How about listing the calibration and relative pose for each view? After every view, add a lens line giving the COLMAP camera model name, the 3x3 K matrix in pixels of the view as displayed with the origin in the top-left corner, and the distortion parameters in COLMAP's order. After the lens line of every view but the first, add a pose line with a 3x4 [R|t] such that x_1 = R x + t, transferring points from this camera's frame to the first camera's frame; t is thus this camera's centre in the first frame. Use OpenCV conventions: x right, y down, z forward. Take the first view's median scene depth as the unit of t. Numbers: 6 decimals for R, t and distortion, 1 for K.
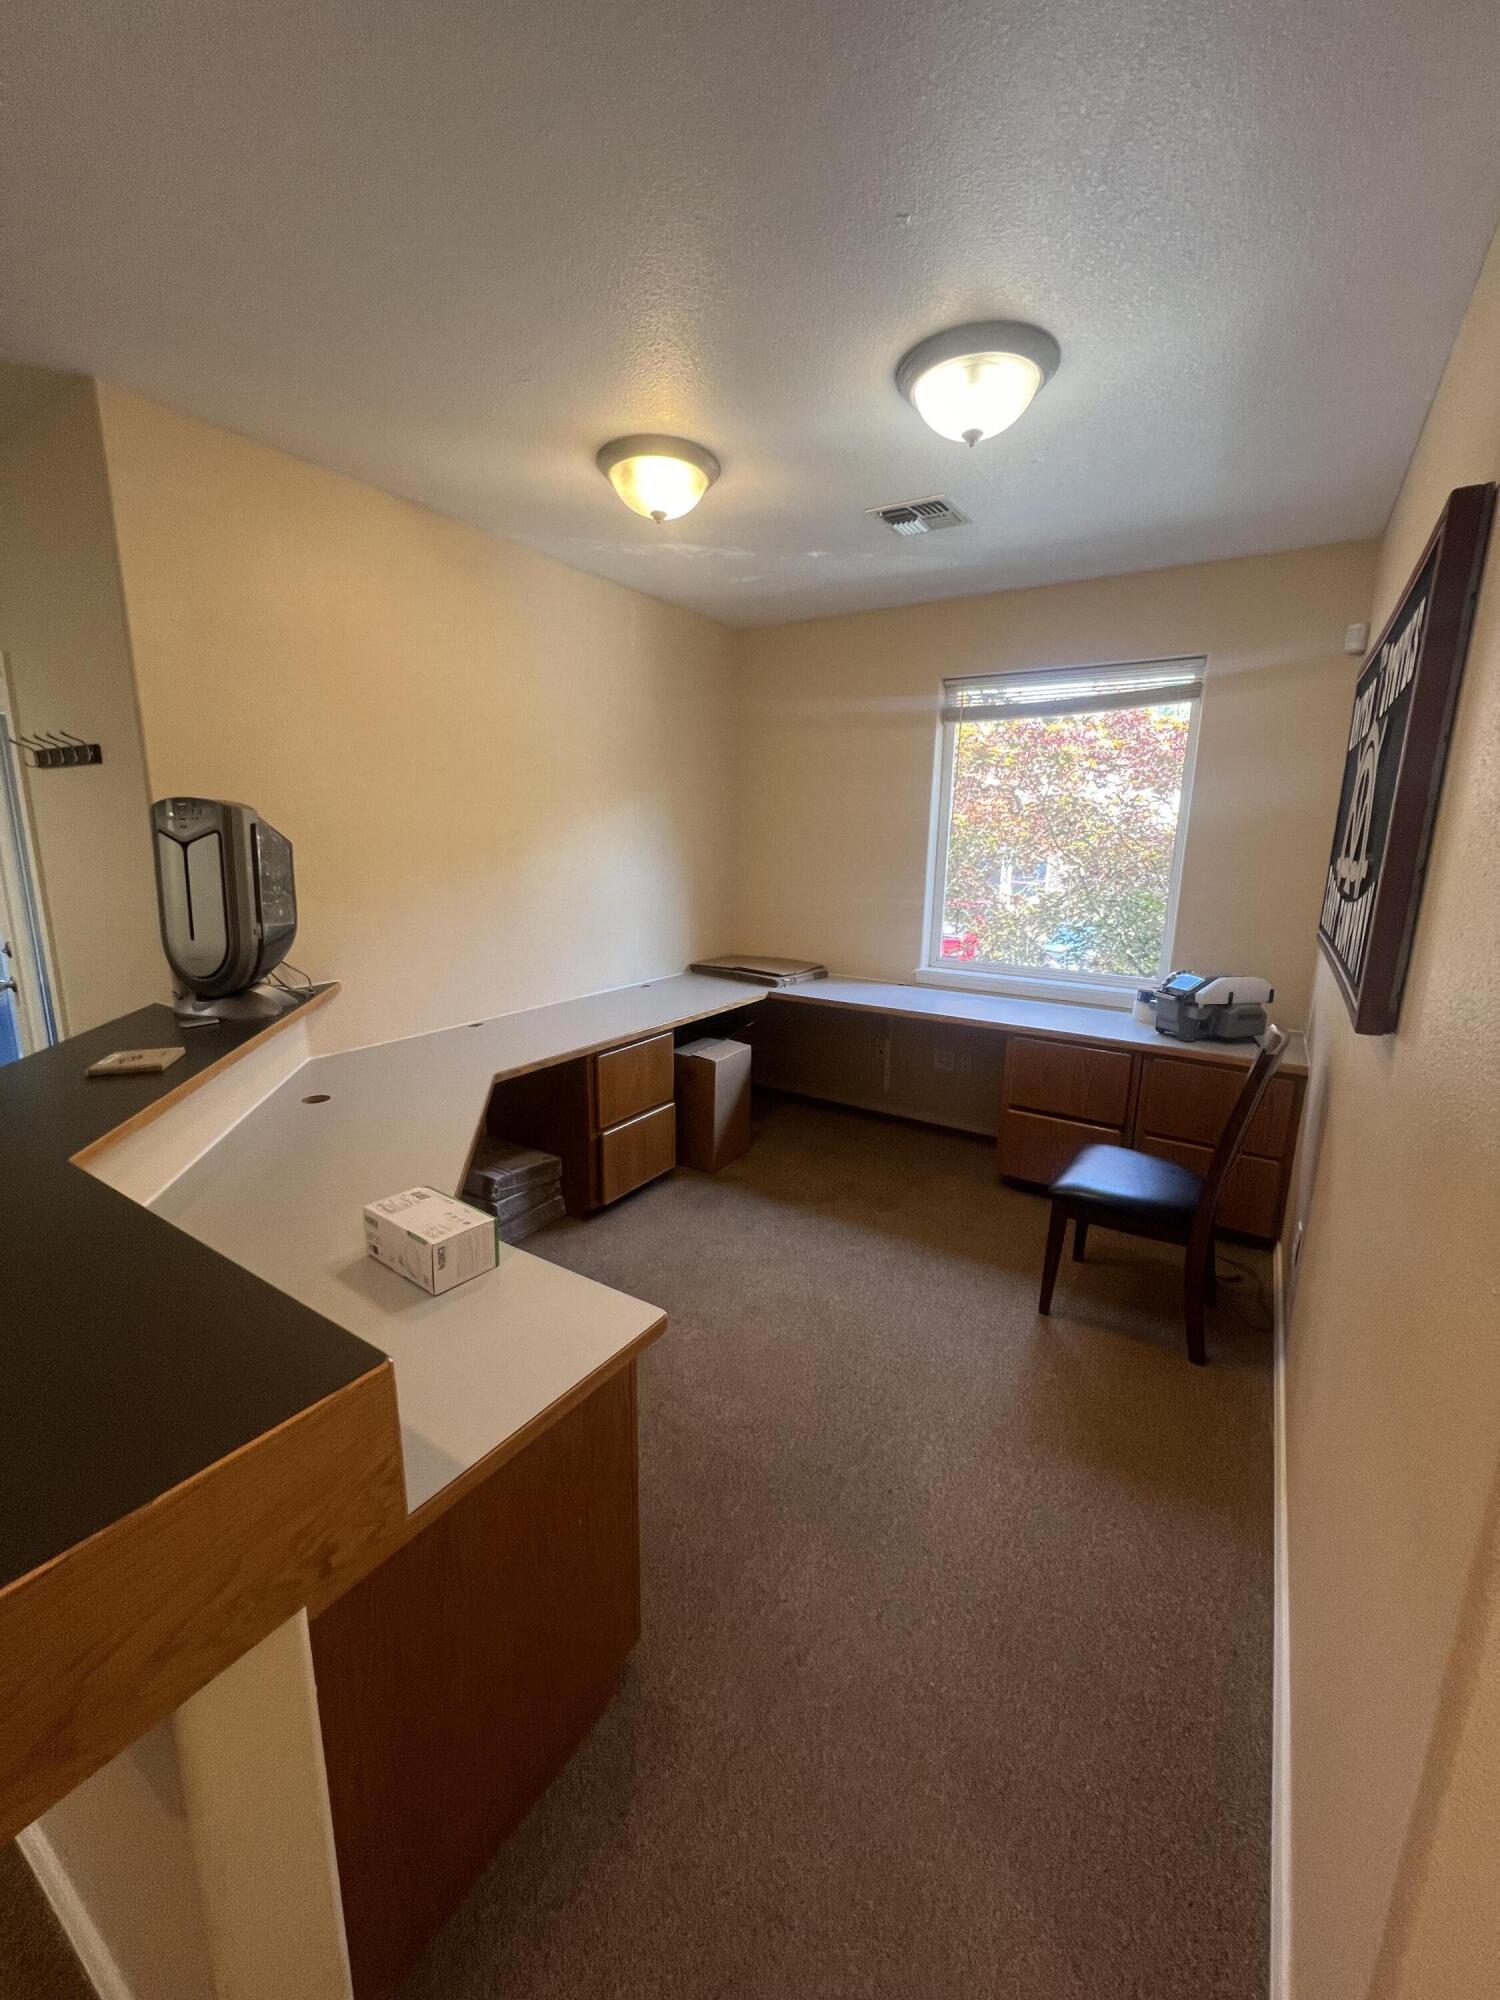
lens RADIAL K [[801.6, 0, 754.9], [0, 801.6, 996.4], [0, 0, 1]] dist [-0.000203, 0.000027]
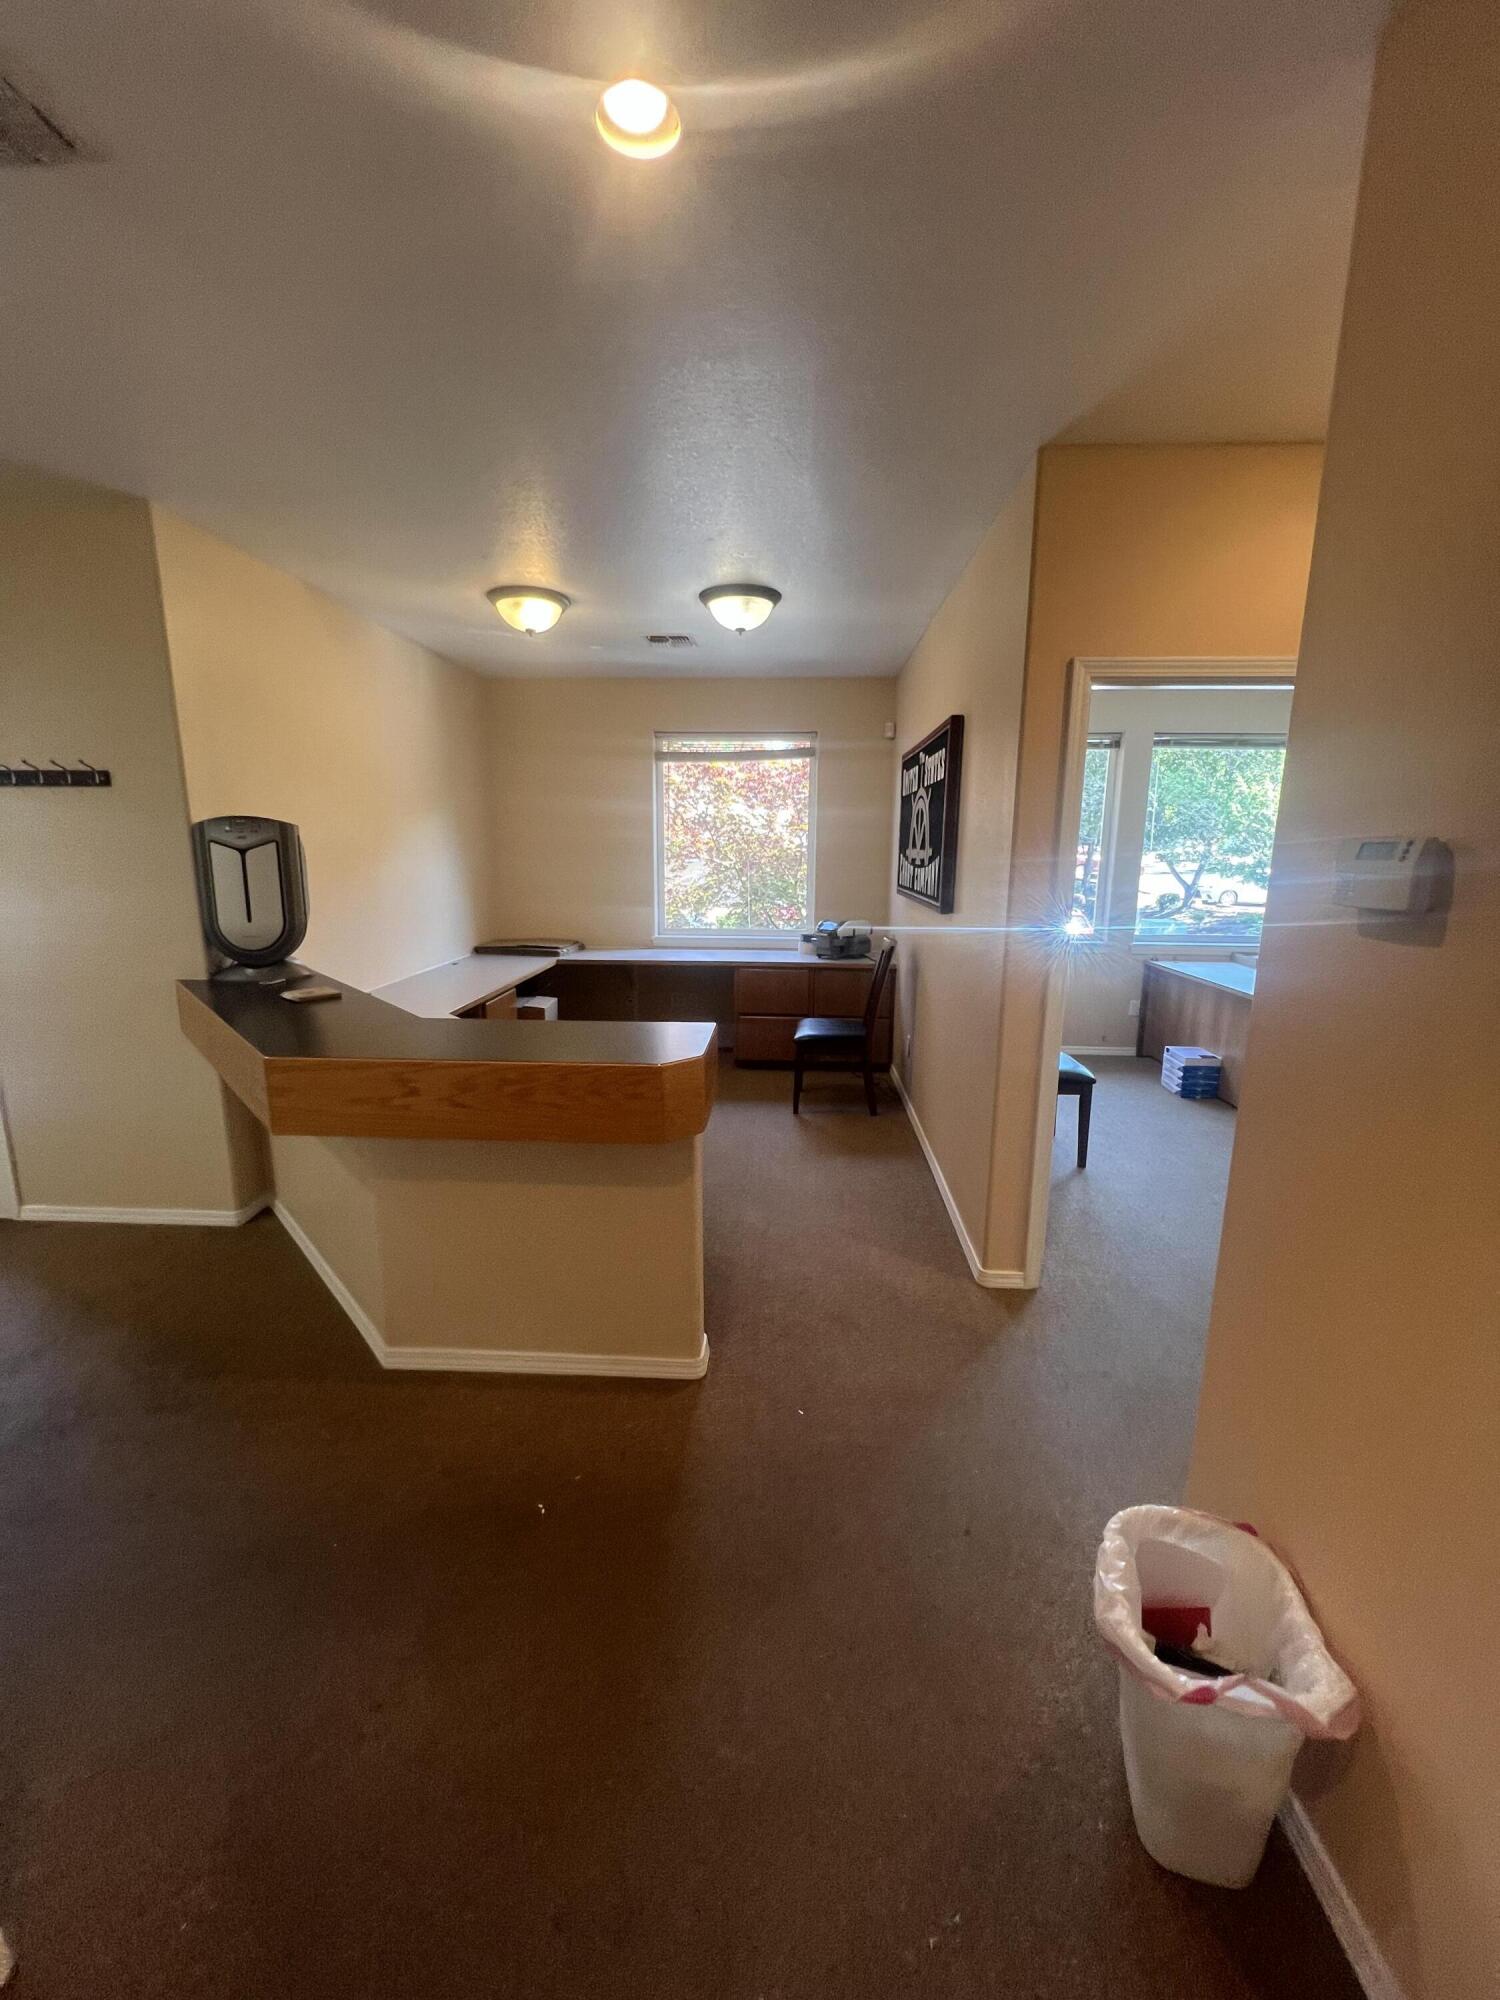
lens RADIAL K [[801.6, 0, 754.4], [0, 801.6, 997.3], [0, 0, 1]] dist [-0.000203, 0.000027]
pose [[0.867845, -0.103698, 0.485893, -0.568984], [0.107524, 0.993999, 0.020090, 0.105887], [-0.485060, 0.034810, 0.873788, -0.516197]]
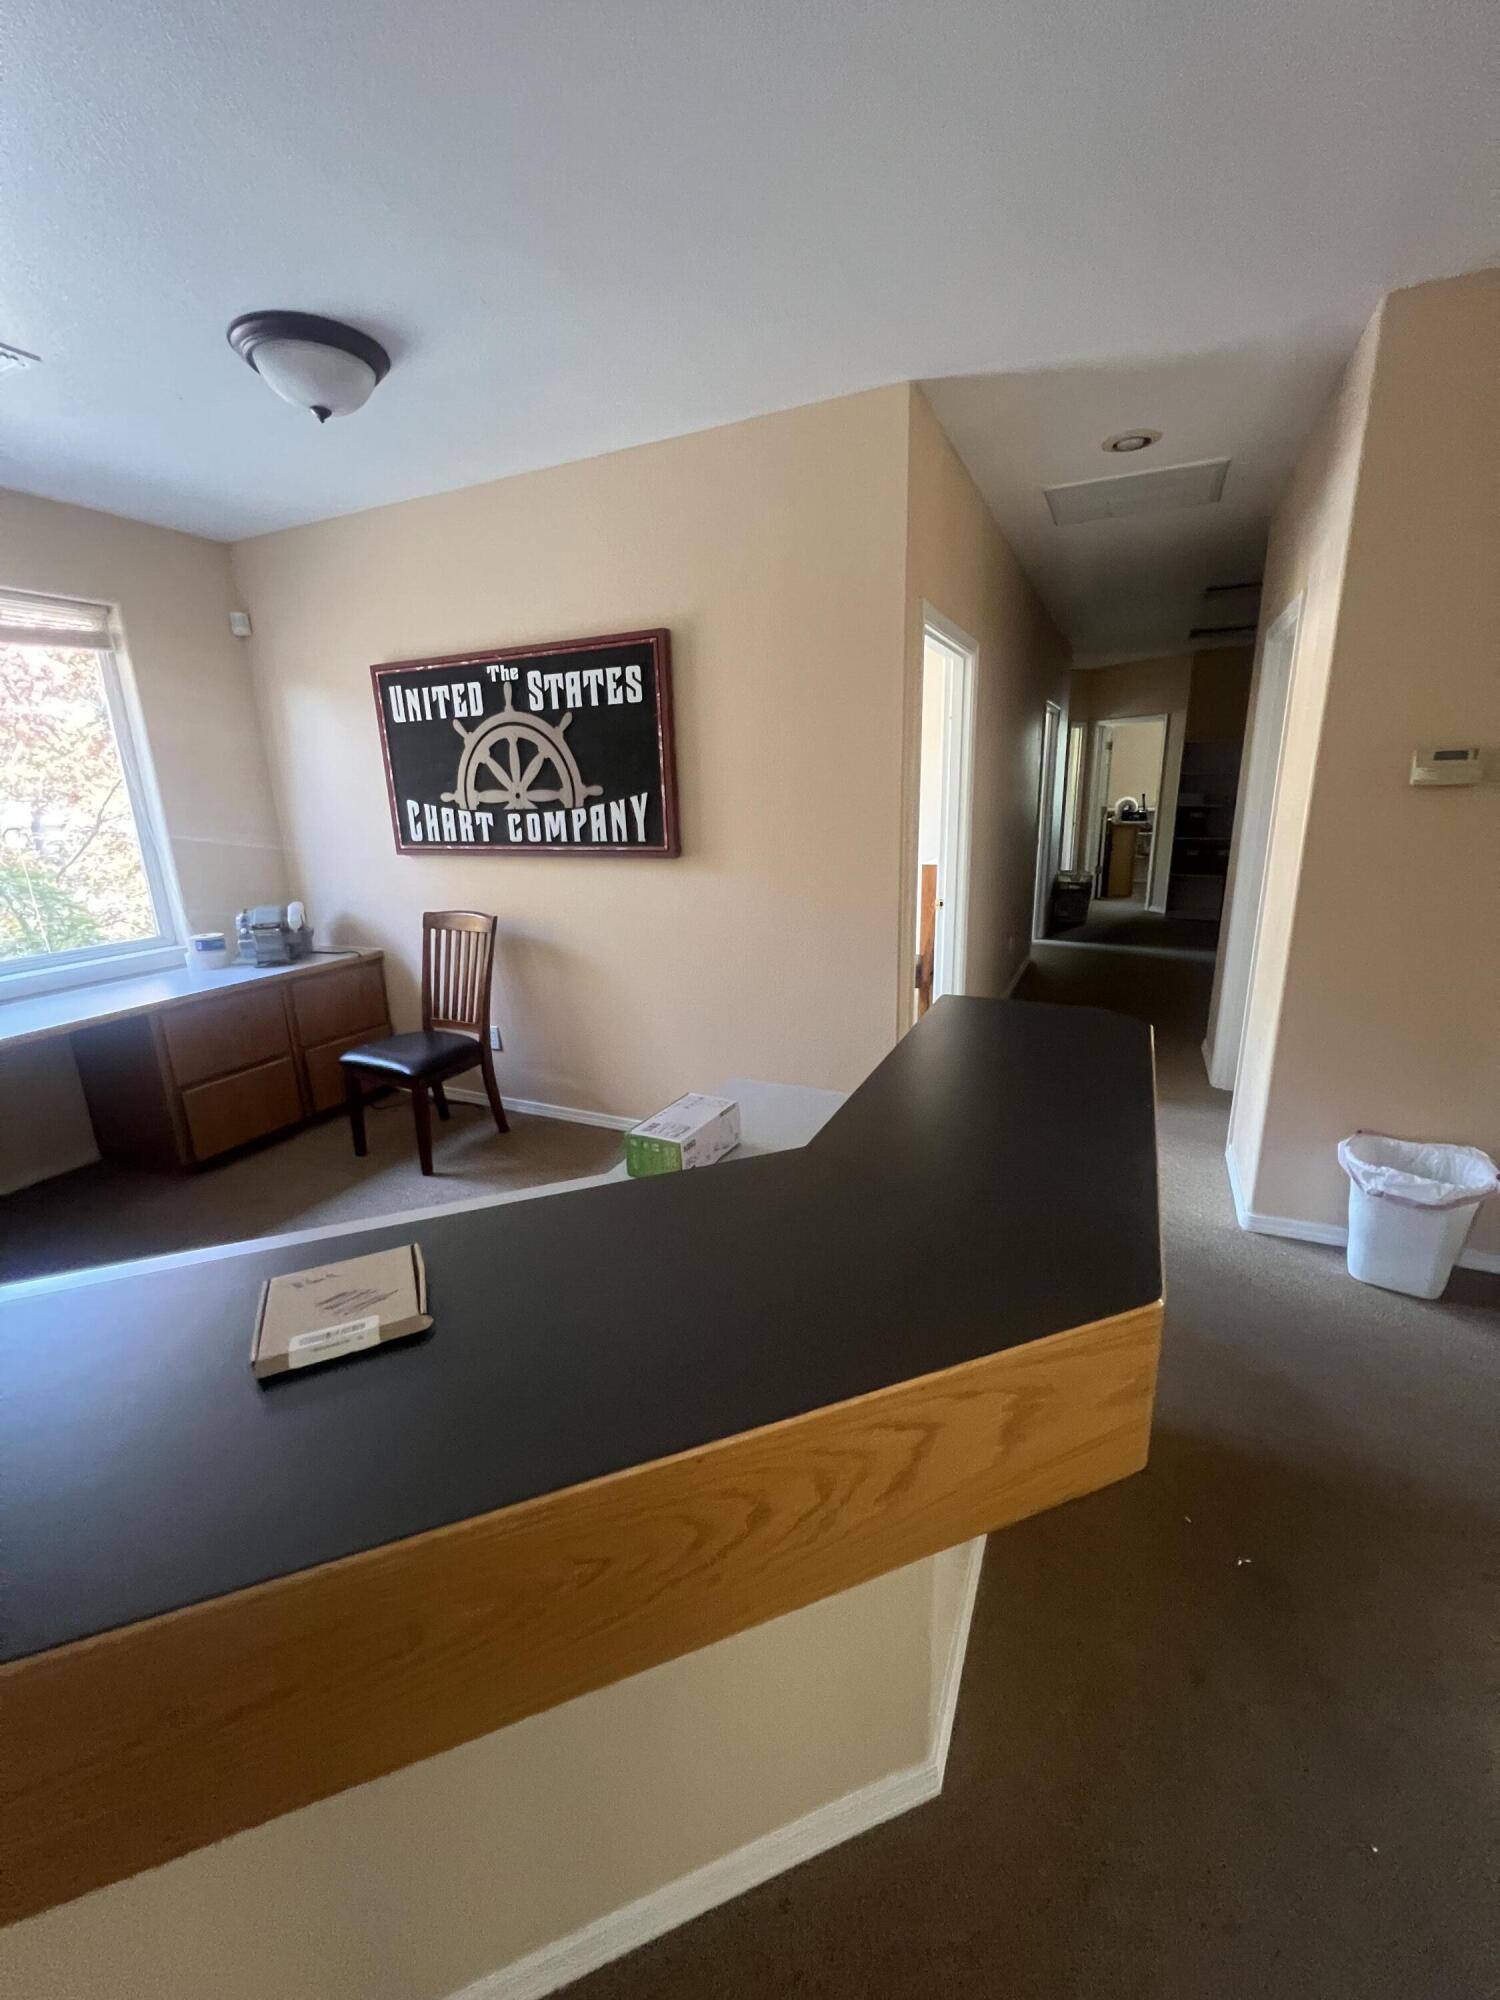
lens RADIAL K [[801.6, 0, 743.8], [0, 801.6, 1004.1], [0, 0, 1]] dist [-0.000203, 0.000027]
pose [[-0.127957, -0.271269, 0.953960, -0.854218], [0.226449, 0.928468, 0.294394, -0.107761], [-0.965582, 0.253693, -0.057375, 0.564811]]
